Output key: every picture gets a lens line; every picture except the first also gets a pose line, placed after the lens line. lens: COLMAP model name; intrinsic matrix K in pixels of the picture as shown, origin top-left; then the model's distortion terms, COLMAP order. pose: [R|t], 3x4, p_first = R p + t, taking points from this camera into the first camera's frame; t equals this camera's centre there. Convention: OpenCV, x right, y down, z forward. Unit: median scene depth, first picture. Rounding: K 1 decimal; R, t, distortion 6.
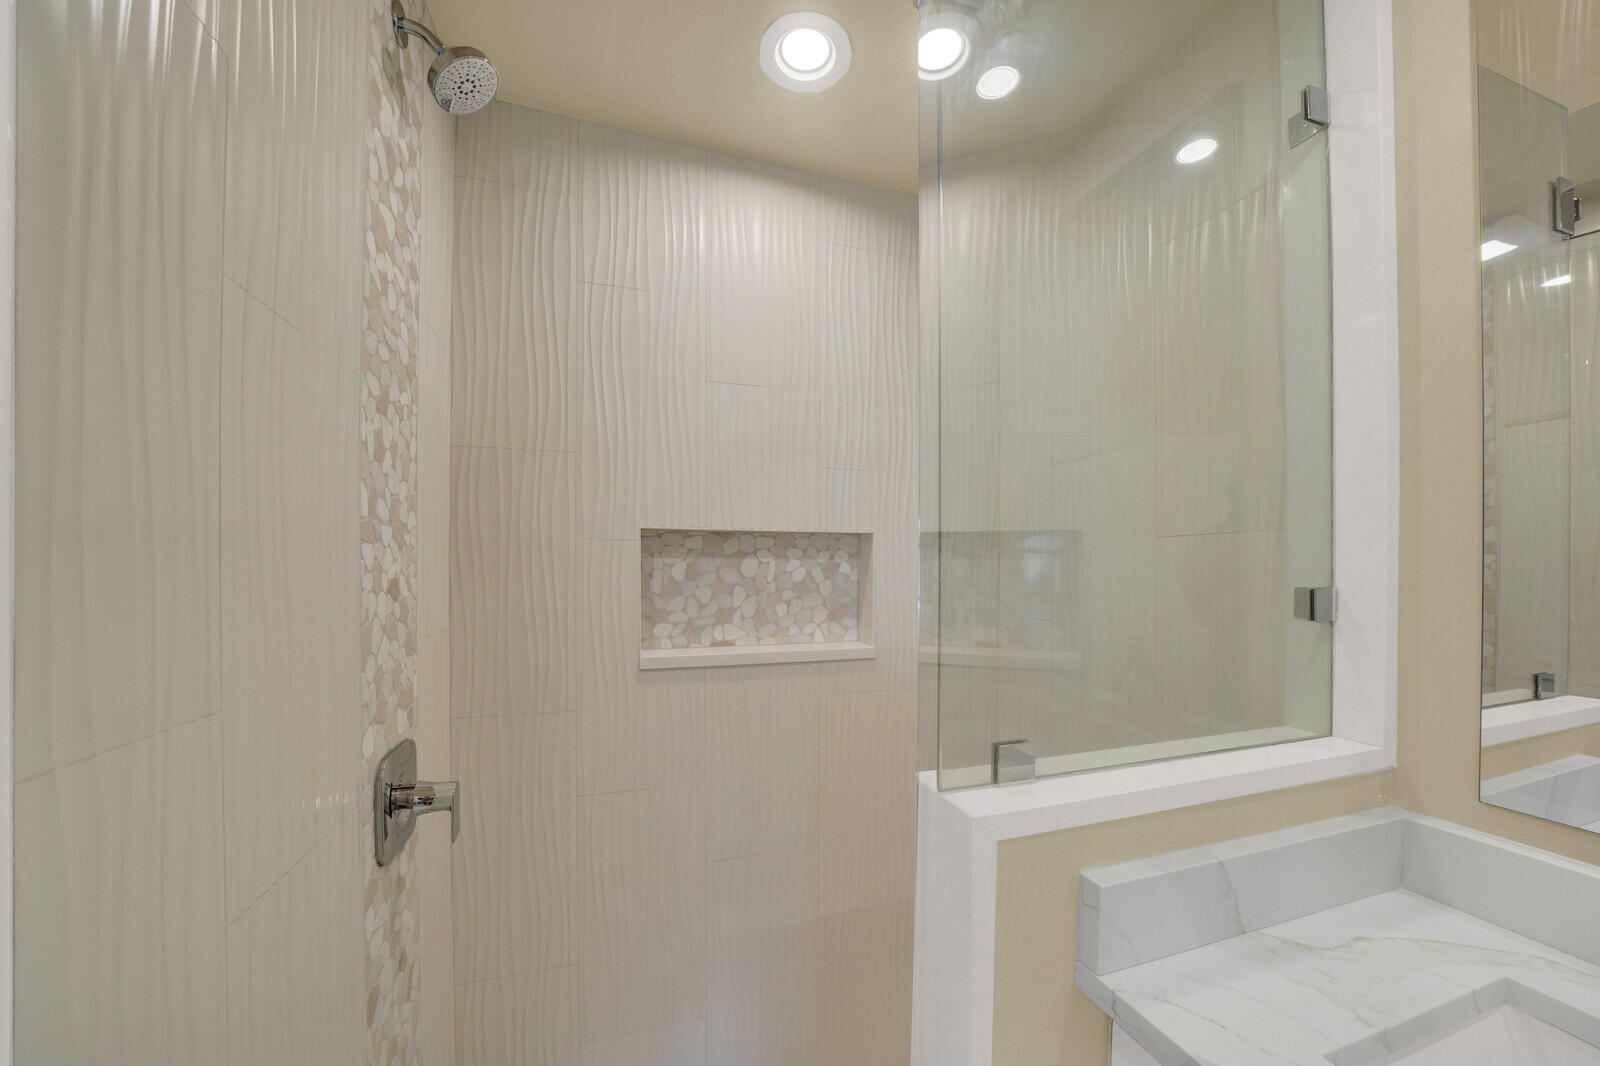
lens RADIAL K [[562.5, 0, 799.9], [0, 562.5, 565.8], [0, 0, 1]] dist [0.000158, -0.007849]
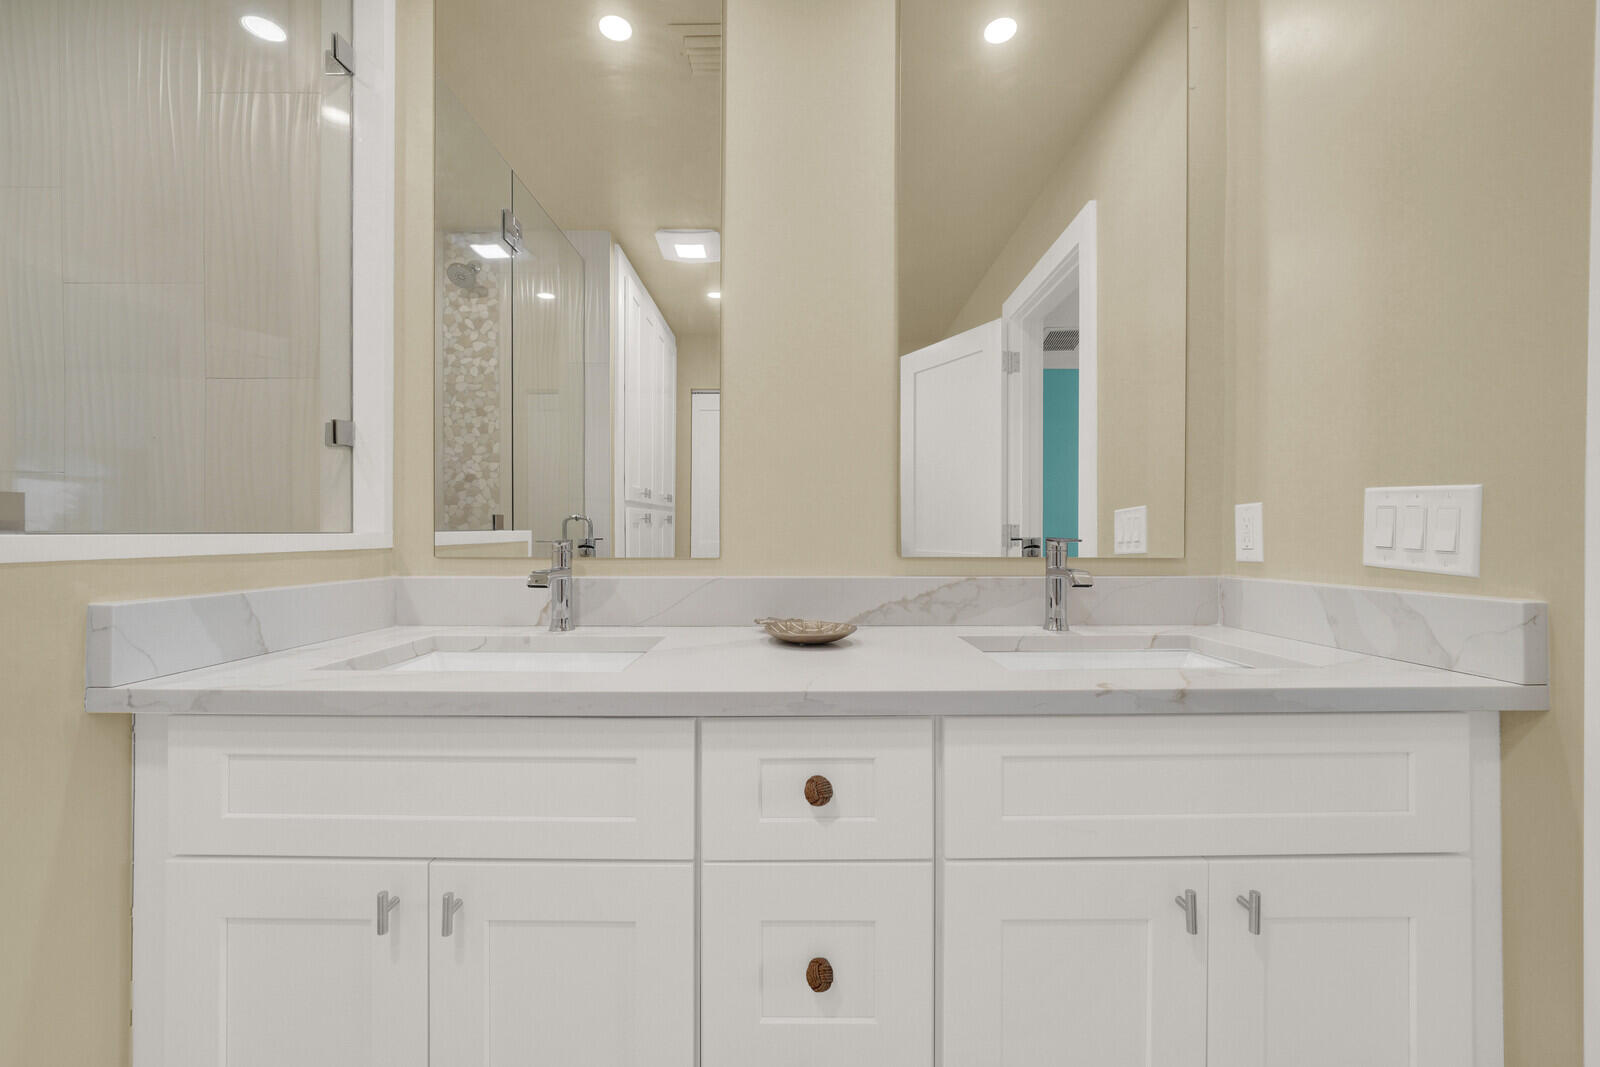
lens RADIAL K [[641.2, 0, 796.2], [0, 641.2, 538.8], [0, 0, 1]] dist [-0.001970, 0.005122]
pose [[0.306818, -0.008024, 0.951734, -0.114760], [-0.000937, 0.999961, 0.008733, 0.183816], [-0.951768, -0.003571, 0.306799, -0.298677]]
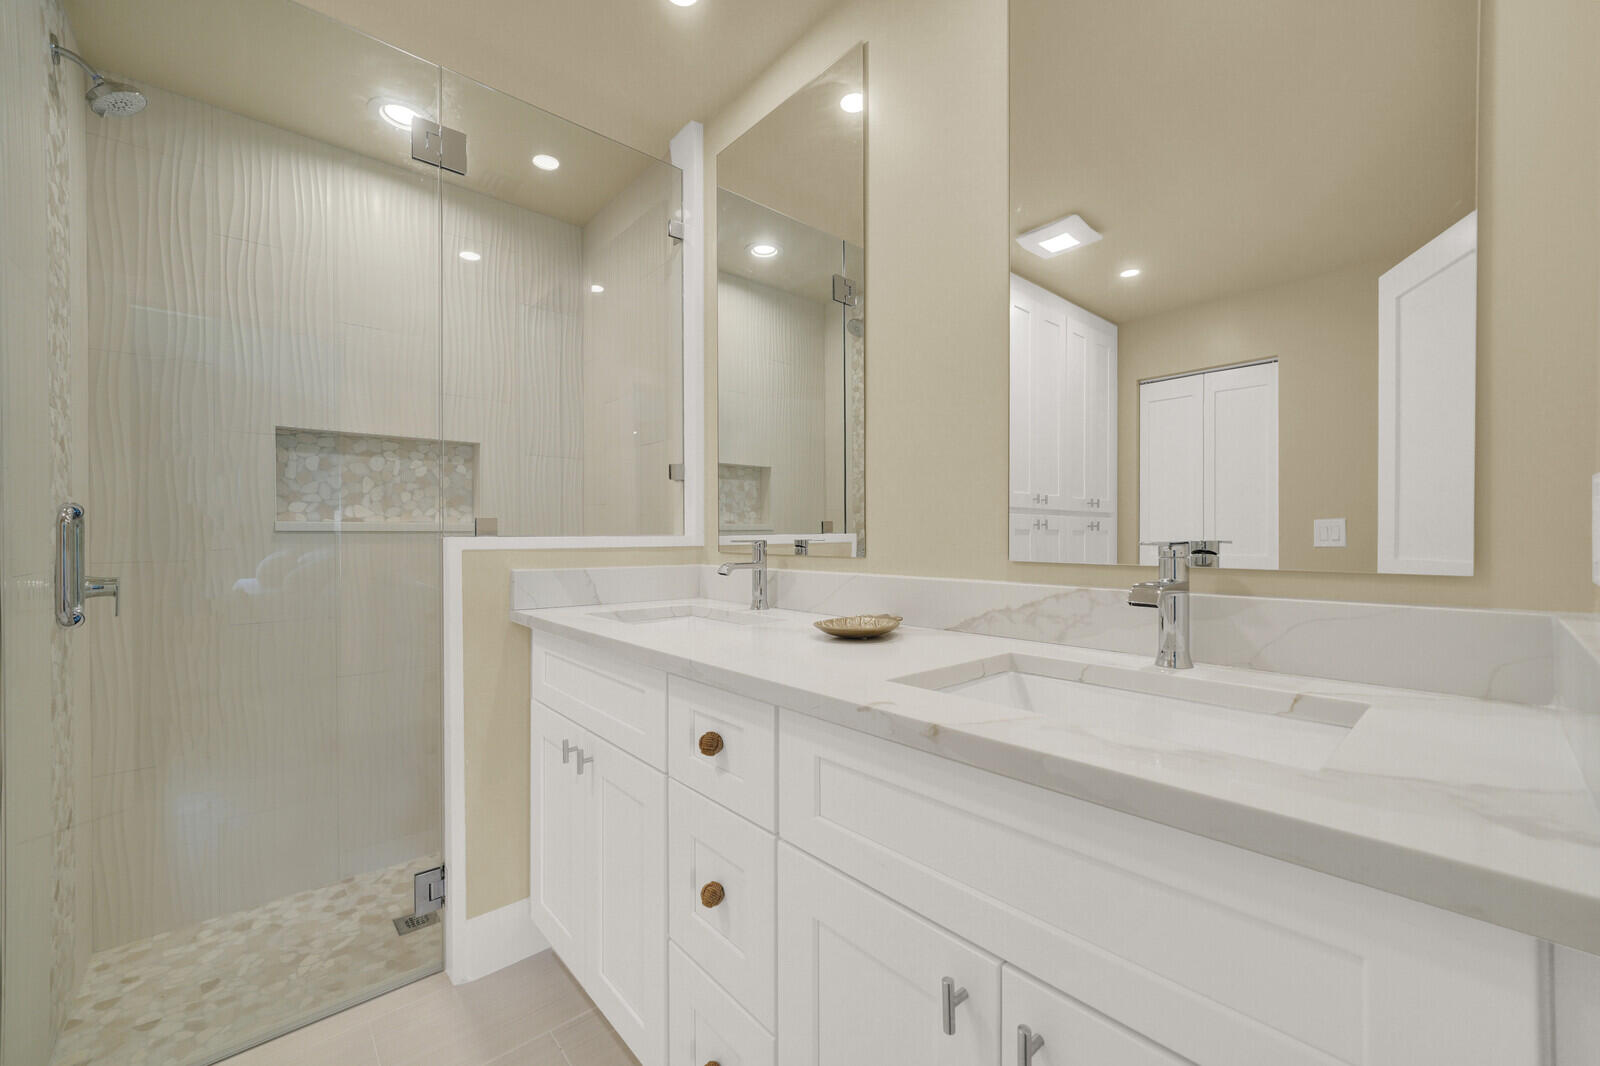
lens RADIAL K [[641.2, 0, 796.2], [0, 641.2, 538.3], [0, 0, 1]] dist [-0.001970, 0.005122]
pose [[0.922648, -0.004417, 0.385619, 0.252503], [0.003197, 0.999988, 0.003807, 0.185337], [-0.385631, -0.002280, 0.922650, -0.830016]]
